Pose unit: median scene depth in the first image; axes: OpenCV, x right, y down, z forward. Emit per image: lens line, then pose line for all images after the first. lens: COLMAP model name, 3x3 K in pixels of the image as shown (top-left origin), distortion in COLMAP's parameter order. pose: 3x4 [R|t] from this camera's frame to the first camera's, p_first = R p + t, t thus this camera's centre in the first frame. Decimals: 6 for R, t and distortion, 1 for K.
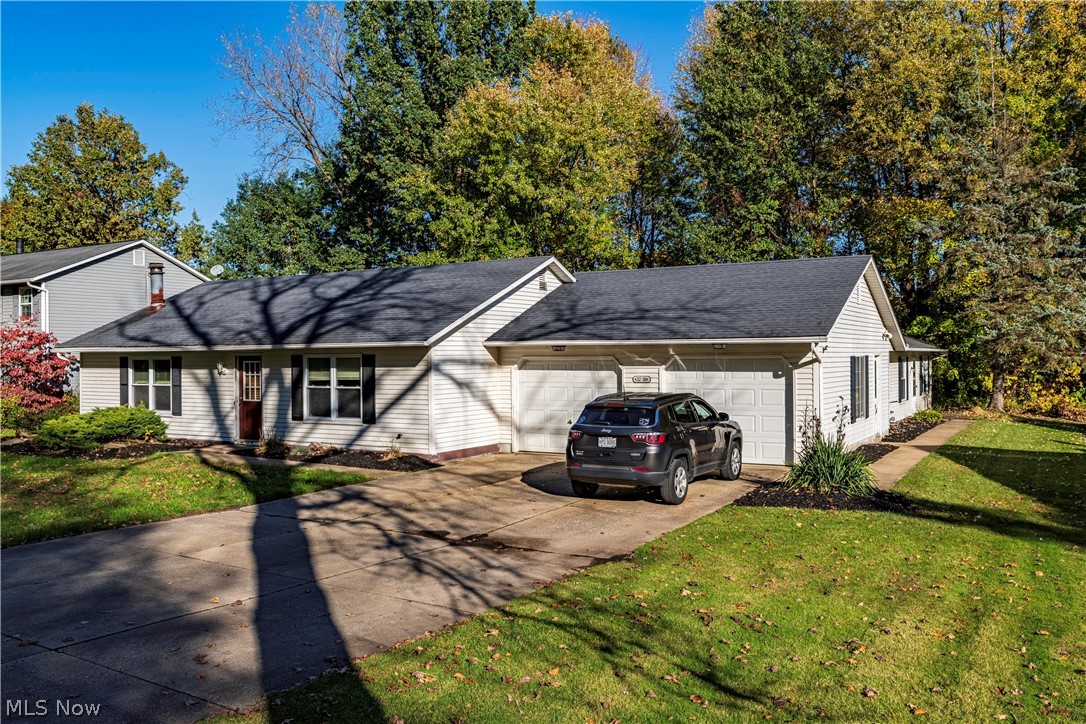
lens RADIAL K [[830.8, 0, 543.0], [0, 830.8, 362.0], [0, 0, 1]] dist [-0.027380, 0.000158]
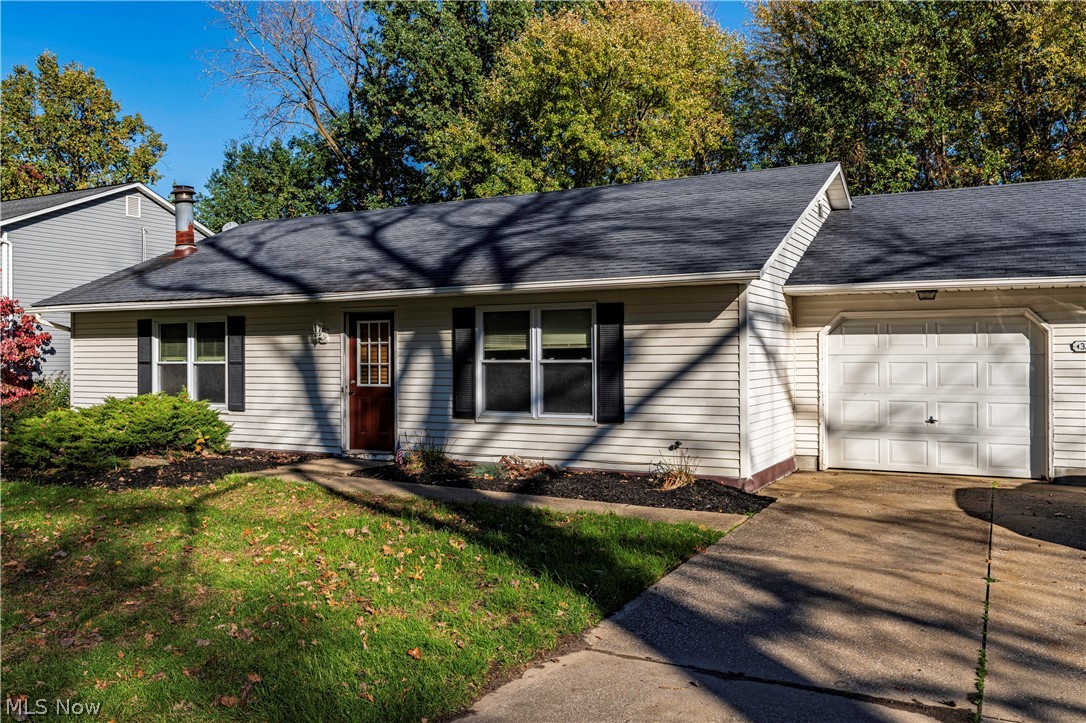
lens RADIAL K [[830.8, 0, 543.0], [0, 830.8, 361.5], [0, 0, 1]] dist [-0.027380, 0.000158]
pose [[0.998831, 0.003038, 0.048243, -0.251493], [-0.002855, 0.999988, -0.003873, 0.030213], [-0.048254, 0.003731, 0.998828, 0.379145]]
